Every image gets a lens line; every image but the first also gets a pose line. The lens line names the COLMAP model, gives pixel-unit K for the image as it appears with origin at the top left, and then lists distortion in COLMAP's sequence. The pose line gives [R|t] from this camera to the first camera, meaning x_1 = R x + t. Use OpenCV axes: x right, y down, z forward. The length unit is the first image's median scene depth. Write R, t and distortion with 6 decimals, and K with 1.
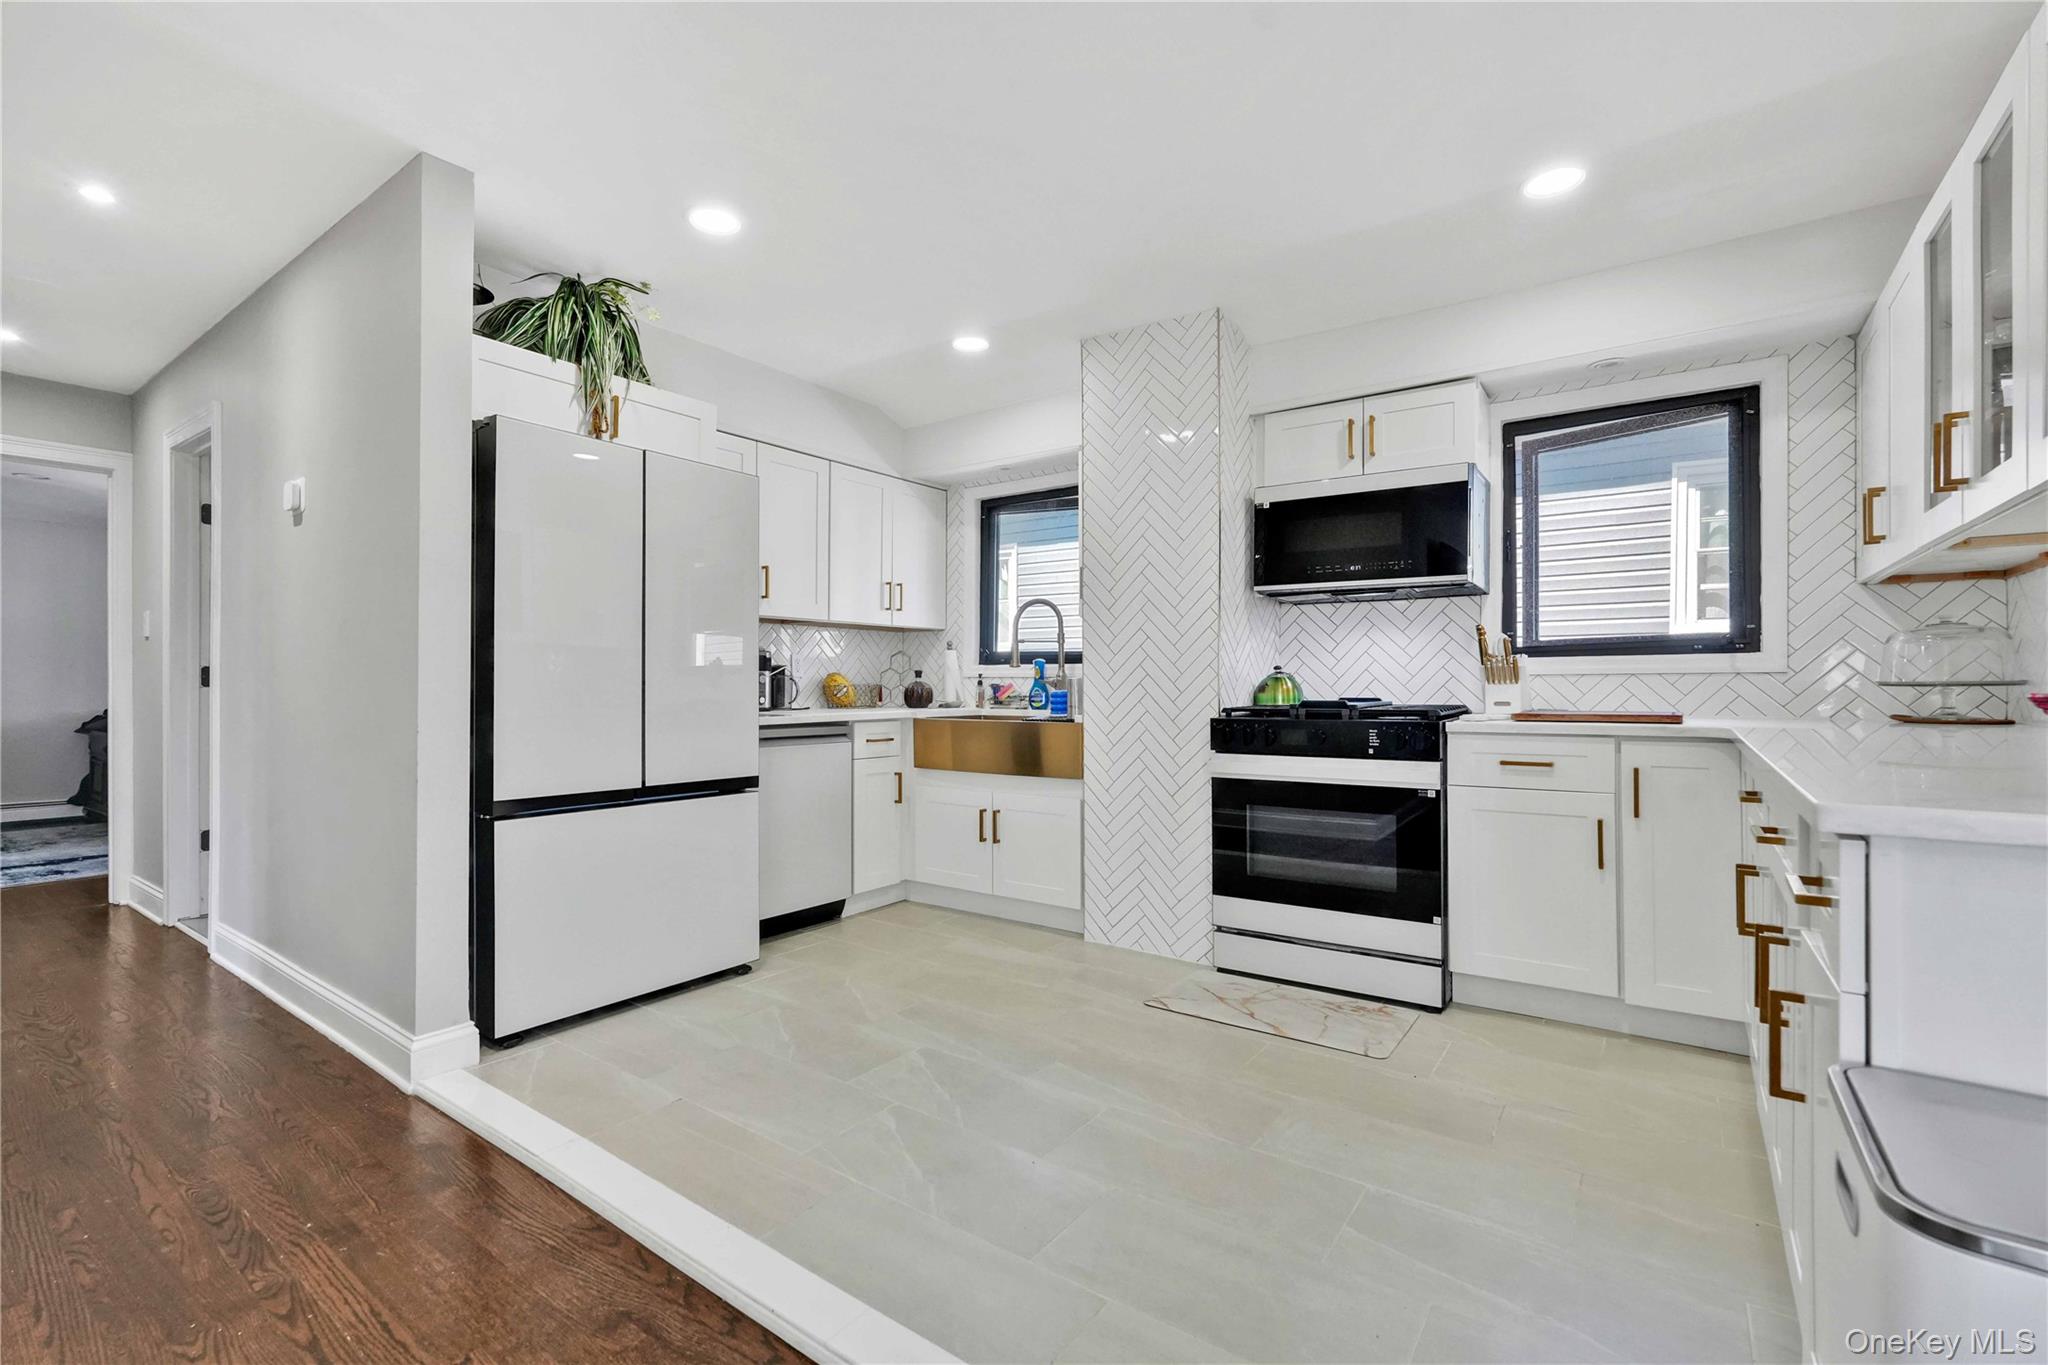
lens RADIAL K [[901.6, 0, 1024.0], [0, 901.6, 682.5], [0, 0, 1]] dist [-0.008496, 0.000448]
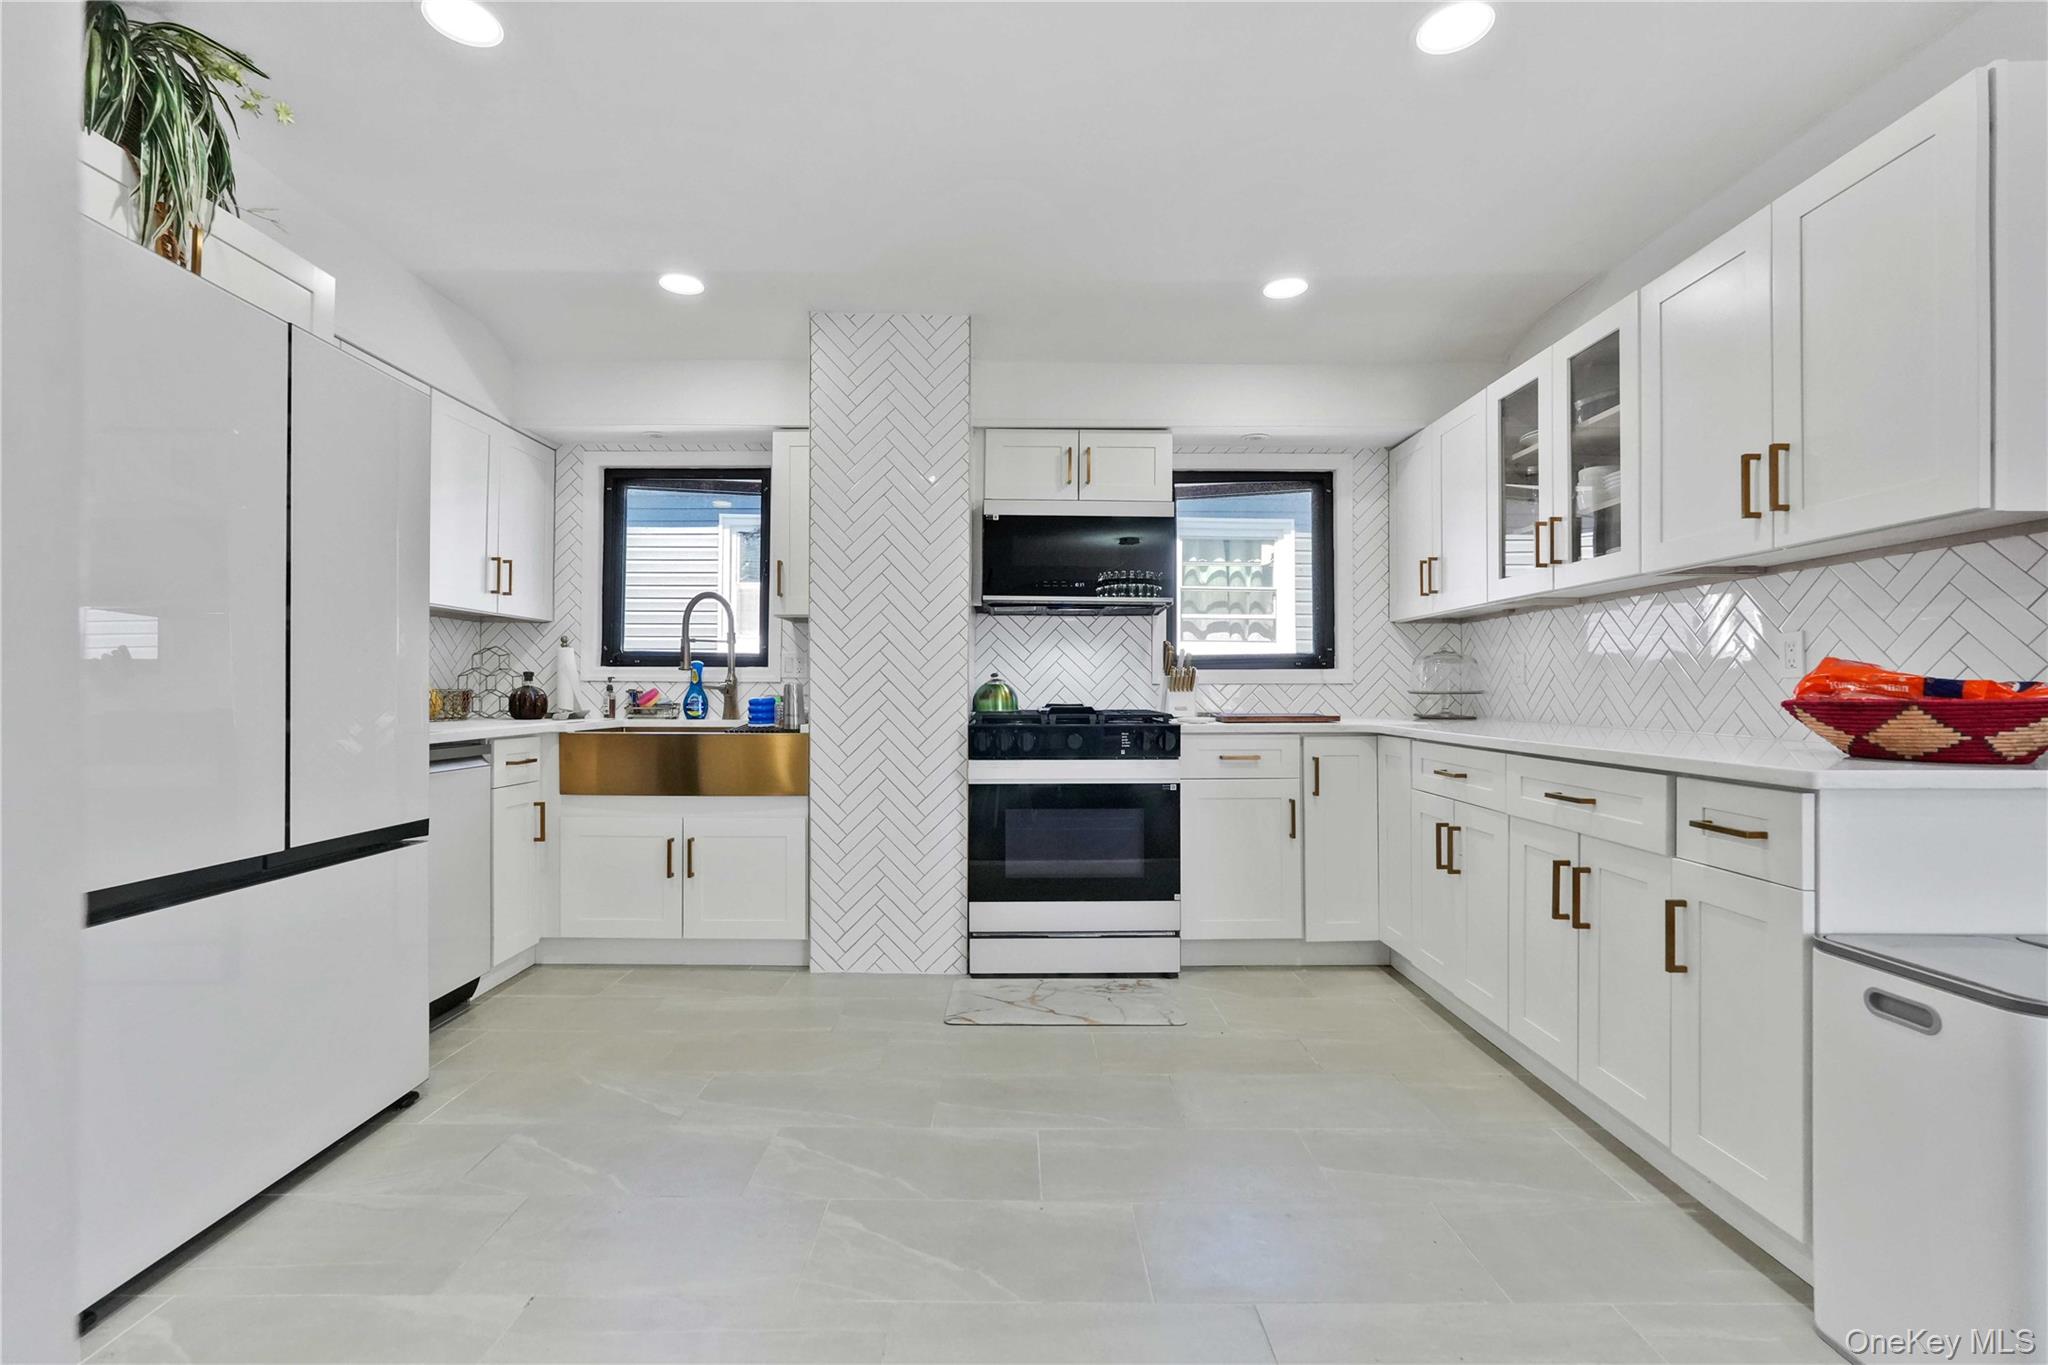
lens RADIAL K [[901.2, 0, 1012.7], [0, 901.2, 686.3], [0, 0, 1]] dist [-0.021089, 0.011343]
pose [[0.811454, 0.006314, 0.584383, -0.315099], [-0.004726, 0.999980, -0.004242, 0.000706], [-0.584398, 0.000680, 0.811467, 0.153727]]
